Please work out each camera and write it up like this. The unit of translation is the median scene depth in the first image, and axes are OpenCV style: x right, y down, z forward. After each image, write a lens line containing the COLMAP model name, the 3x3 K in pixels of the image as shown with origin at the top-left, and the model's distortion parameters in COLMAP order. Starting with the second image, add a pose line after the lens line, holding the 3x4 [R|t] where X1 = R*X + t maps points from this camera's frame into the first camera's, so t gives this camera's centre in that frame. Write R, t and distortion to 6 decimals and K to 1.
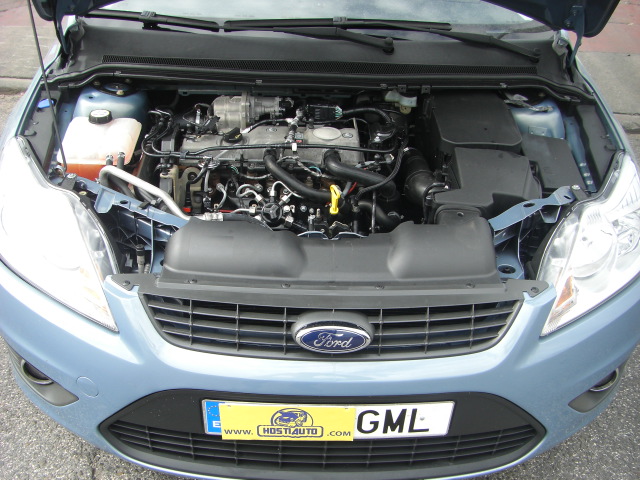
lens RADIAL K [[723.0, 0, 301.9], [0, 723.0, 272.3], [0, 0, 1]] dist [-0.200226, 0.156417]
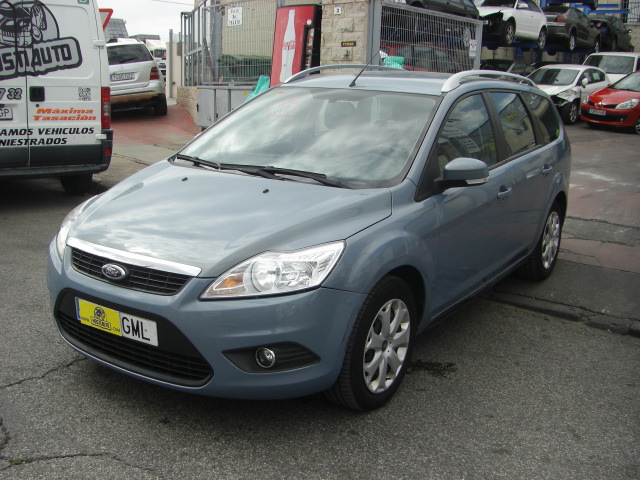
lens RADIAL K [[723.0, 0, 301.9], [0, 723.0, 272.3], [0, 0, 1]] dist [-0.200226, 0.156417]
pose [[0.815042, 0.155110, -0.558254, 1.560235], [-0.334611, 0.912594, -0.234962, 0.372666], [0.473015, 0.378302, 0.795704, -0.402588]]
